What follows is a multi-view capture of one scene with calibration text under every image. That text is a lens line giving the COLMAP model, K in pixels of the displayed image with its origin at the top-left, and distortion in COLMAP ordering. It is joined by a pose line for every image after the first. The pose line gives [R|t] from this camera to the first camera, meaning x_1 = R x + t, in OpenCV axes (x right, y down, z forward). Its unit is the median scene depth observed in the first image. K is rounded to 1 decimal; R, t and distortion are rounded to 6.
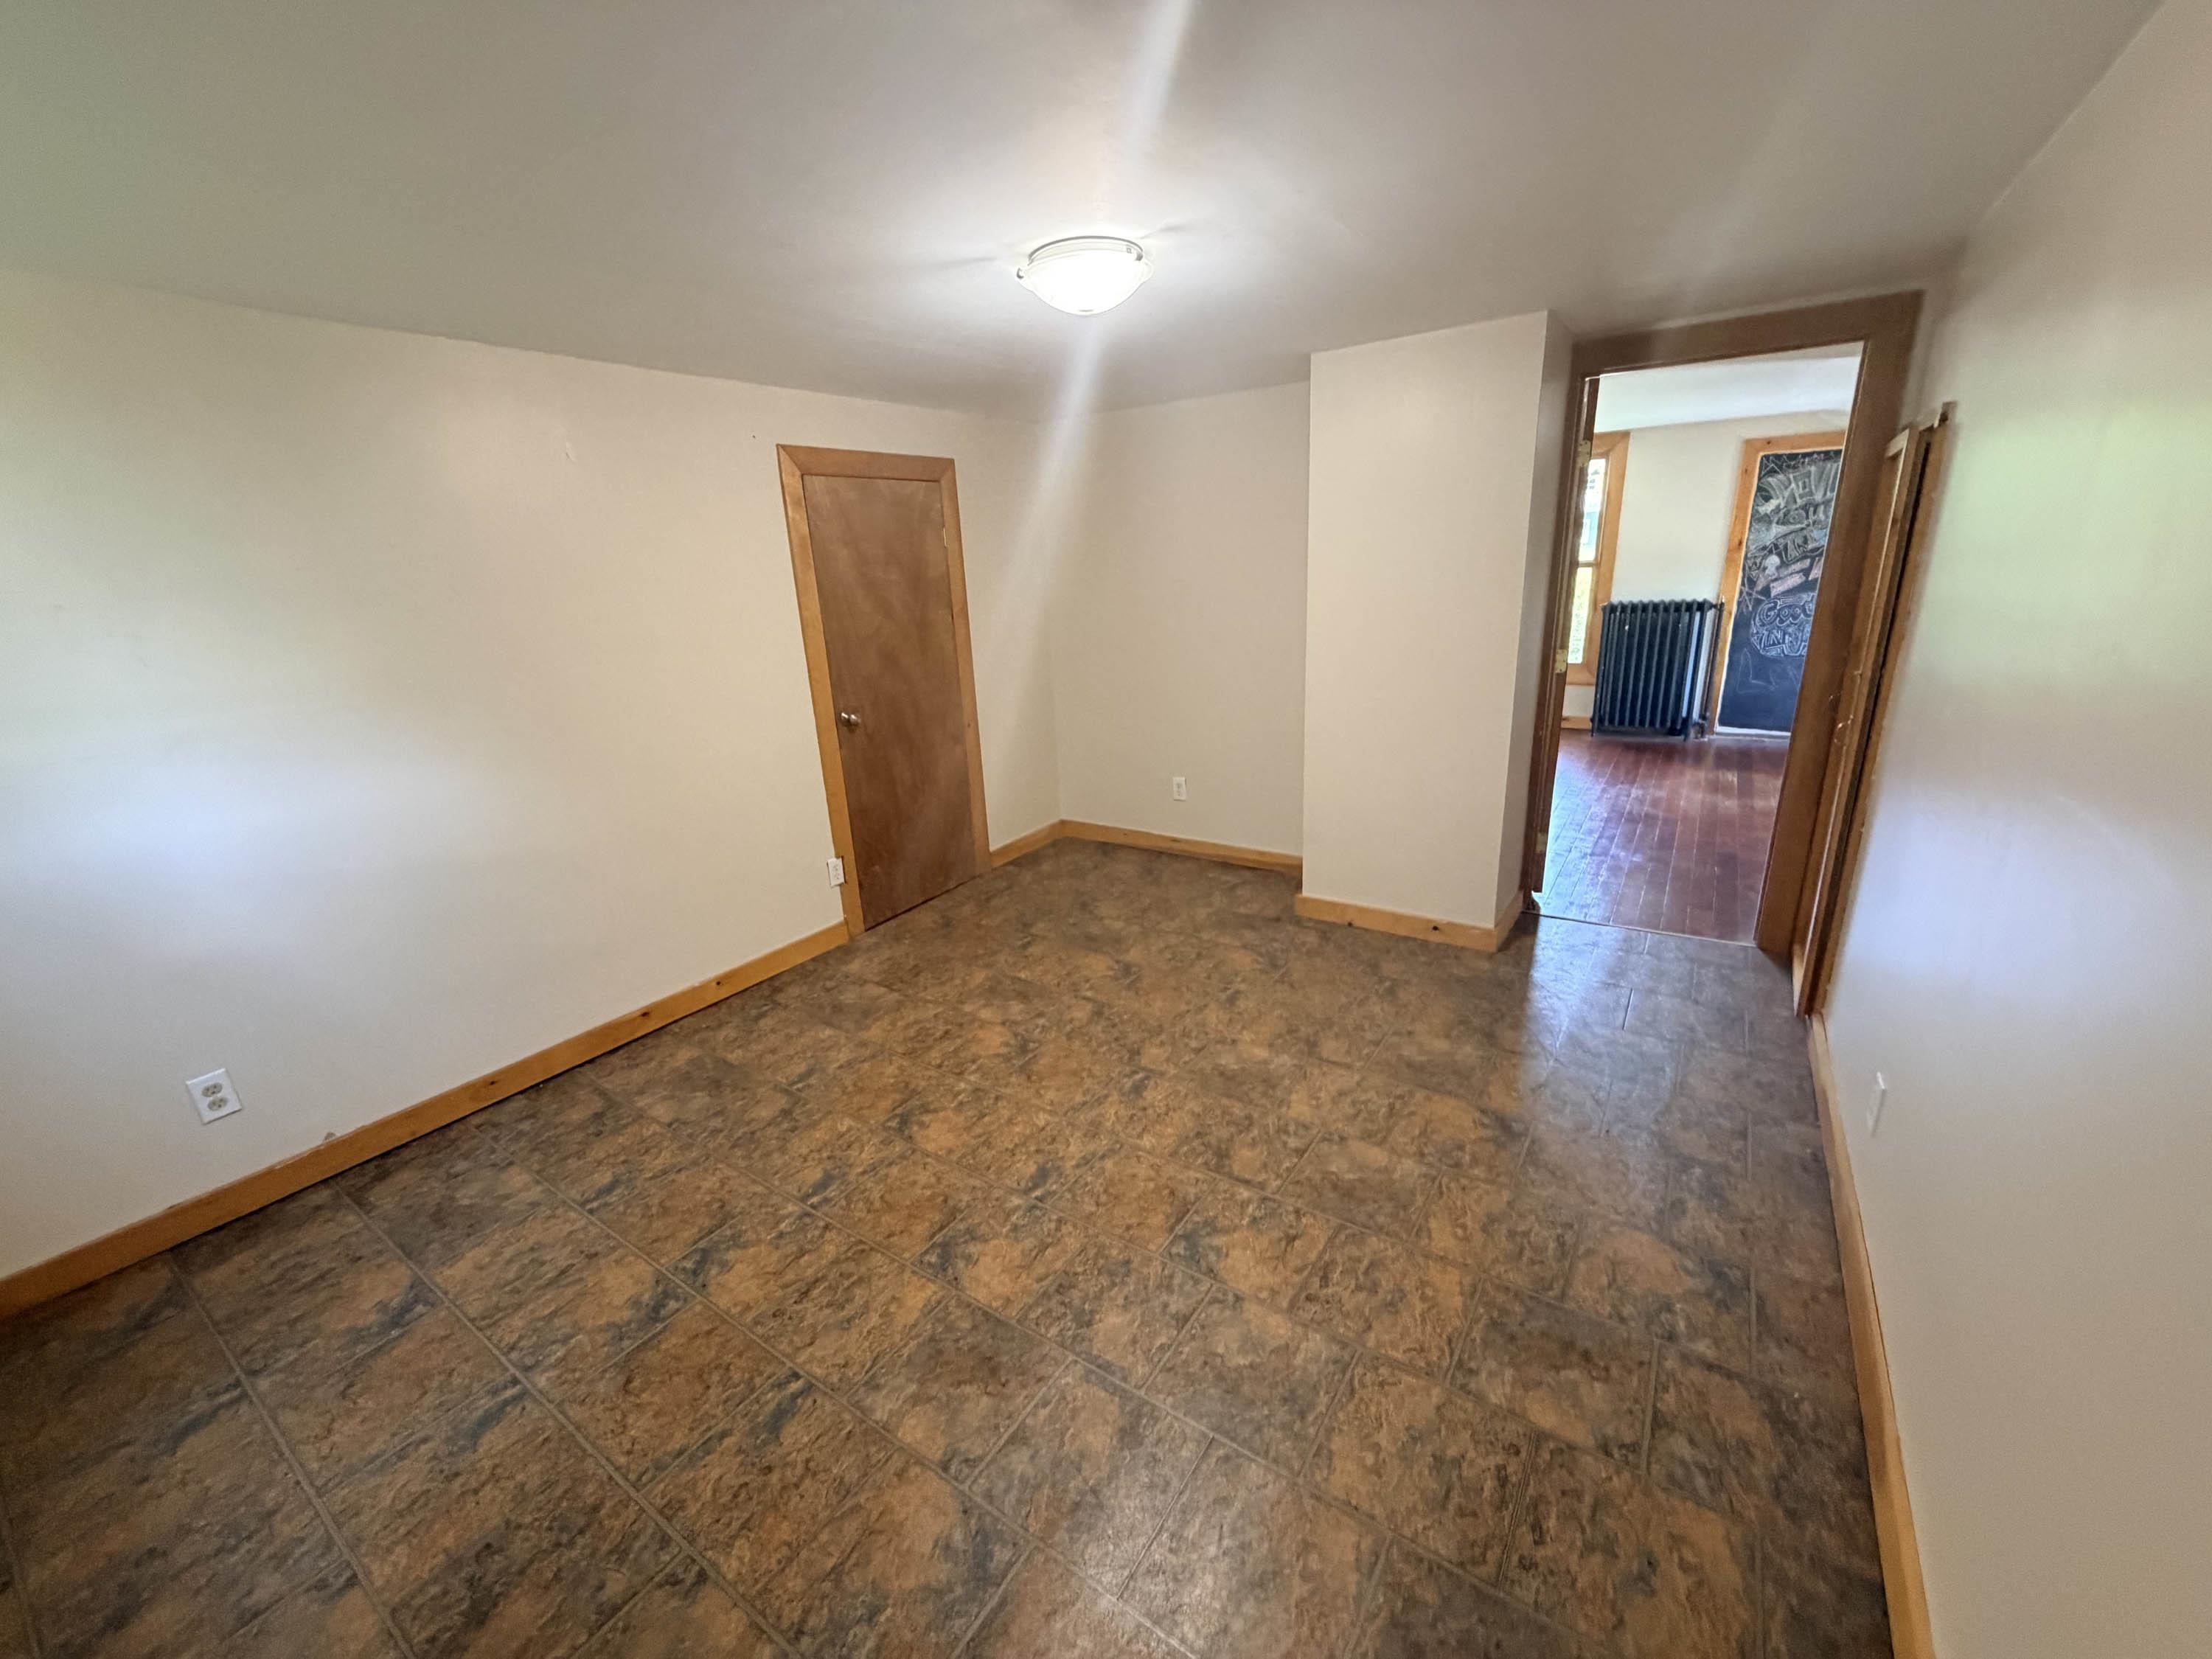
lens RADIAL K [[875.4, 0, 1106.0], [0, 875.4, 829.5], [0, 0, 1]] dist [0.000879, 0.000064]
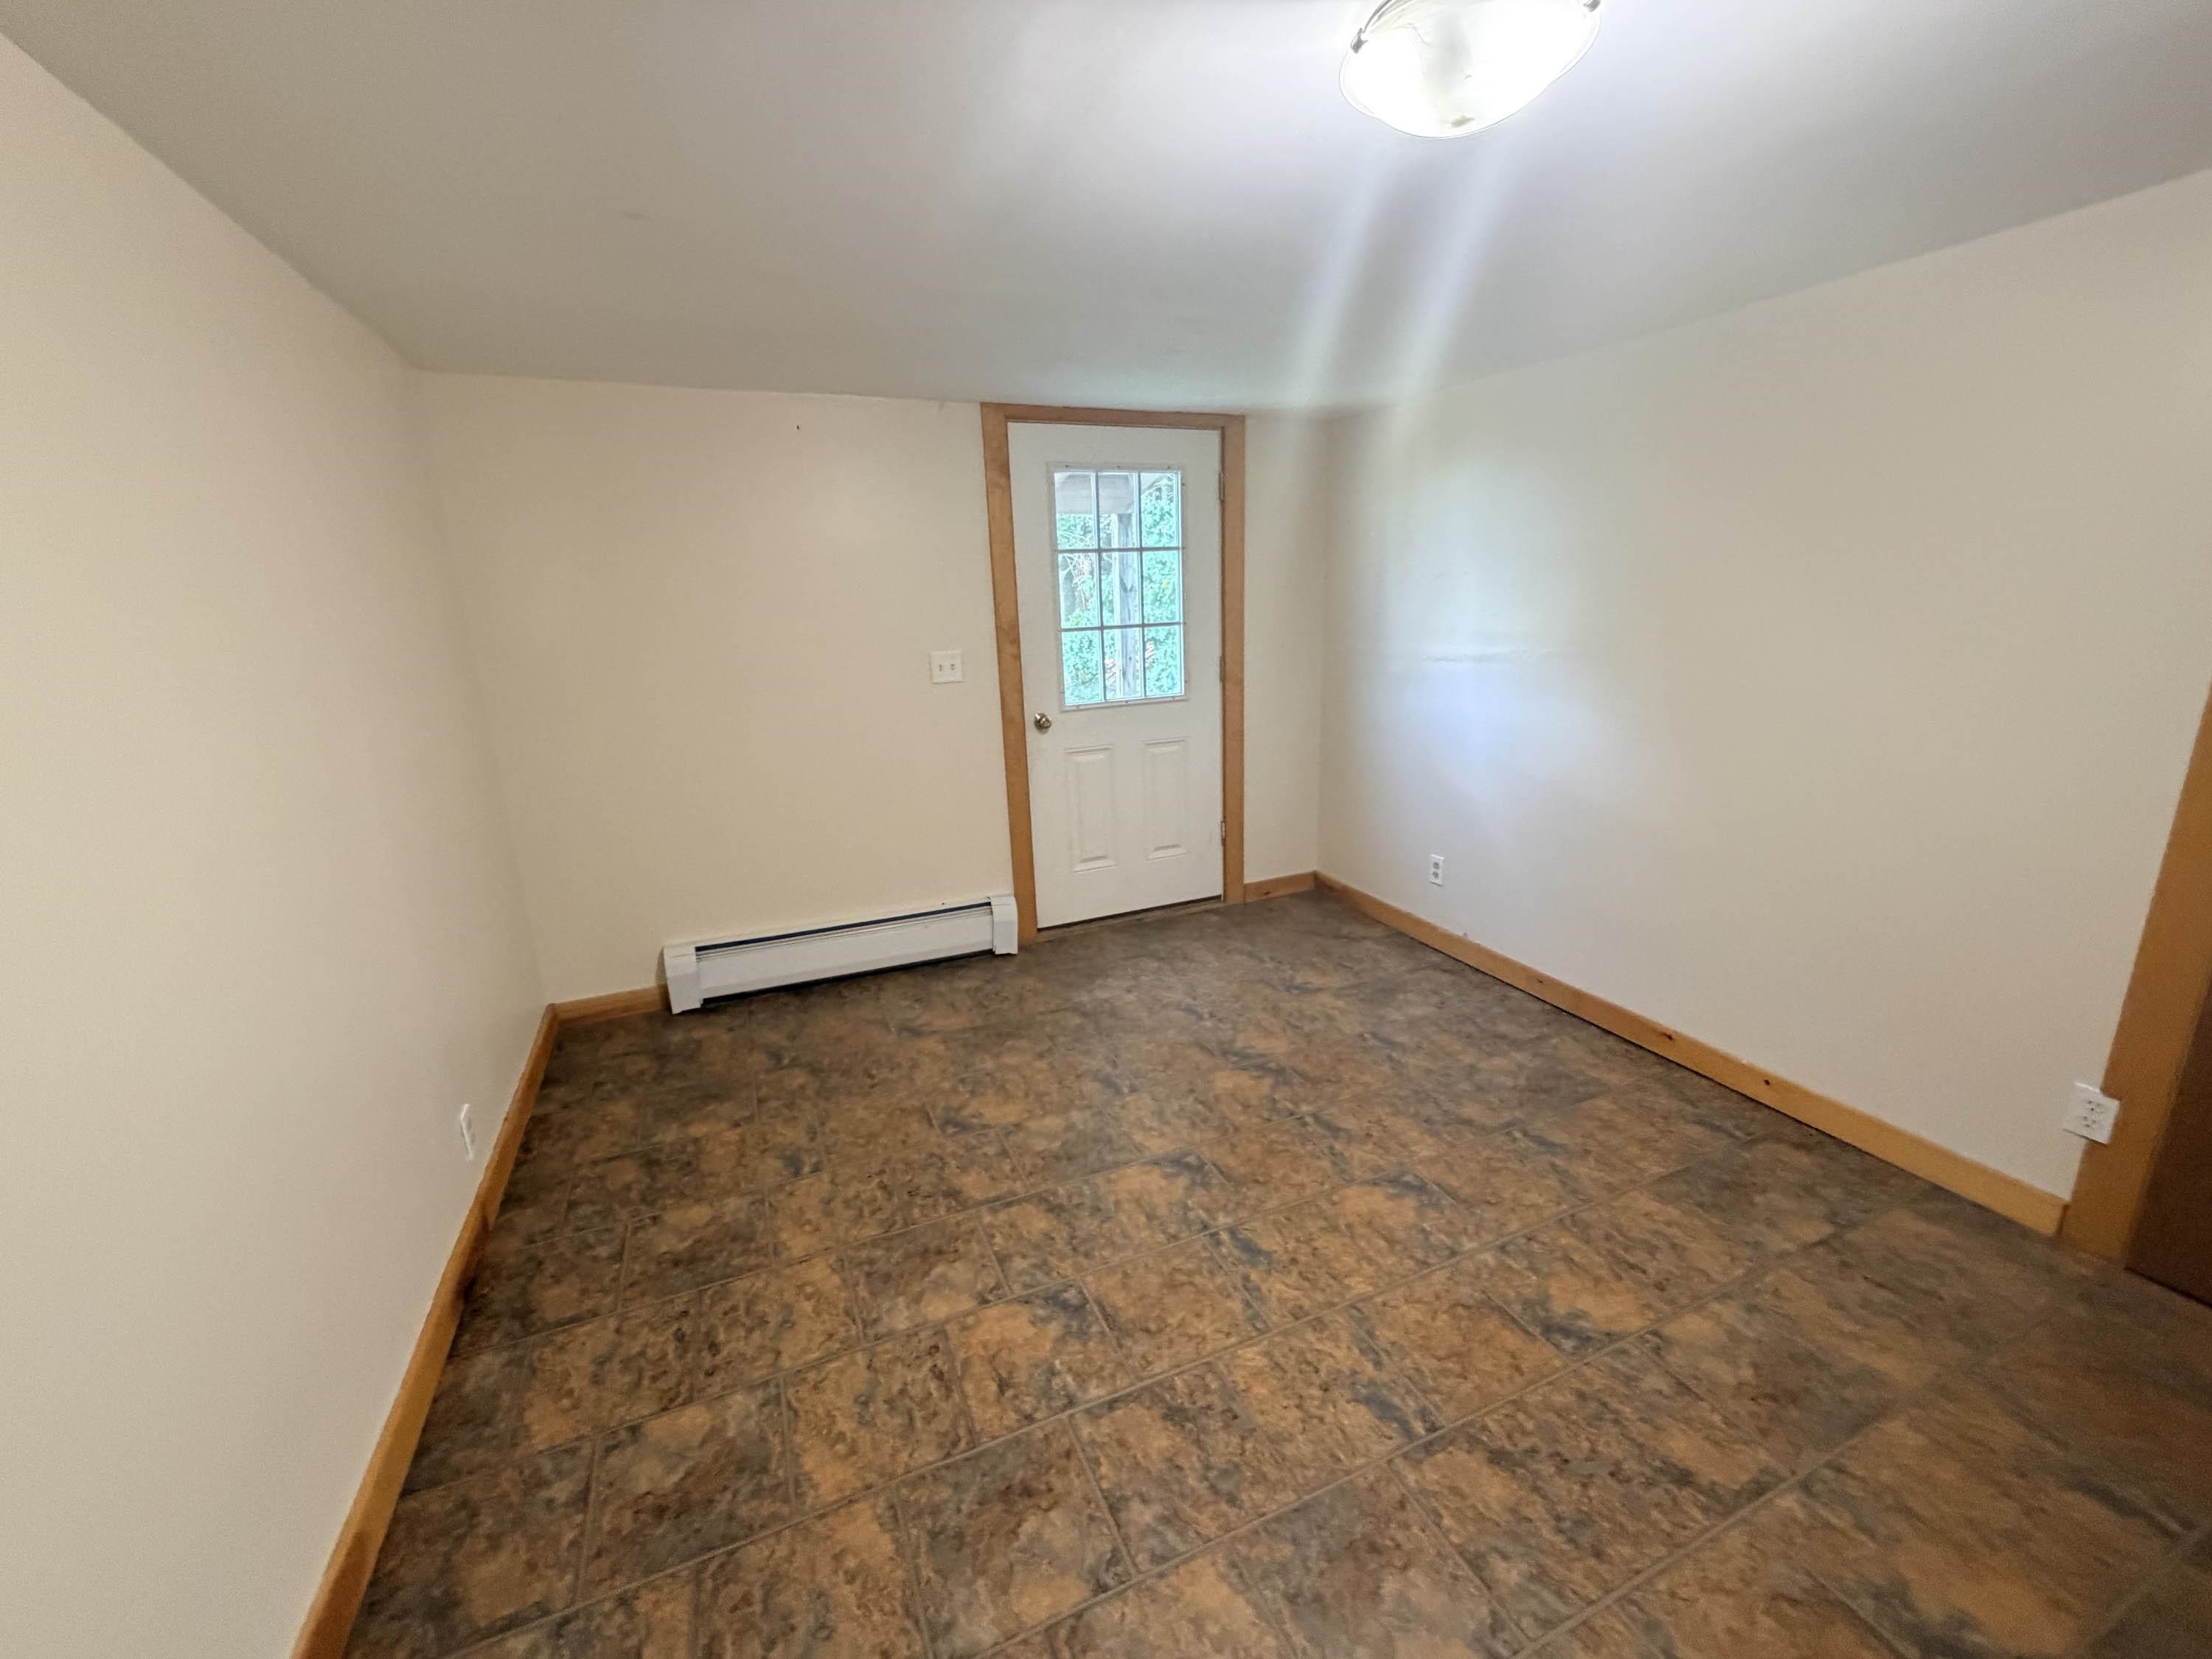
lens RADIAL K [[882.2, 0, 1096.4], [0, 882.2, 830.0], [0, 0, 1]] dist [-0.000031, -0.000207]
pose [[-0.533108, 0.274500, -0.800278, 0.639801], [-0.193835, 0.881115, 0.431352, -0.355808], [0.823544, 0.385079, -0.416521, 1.122228]]
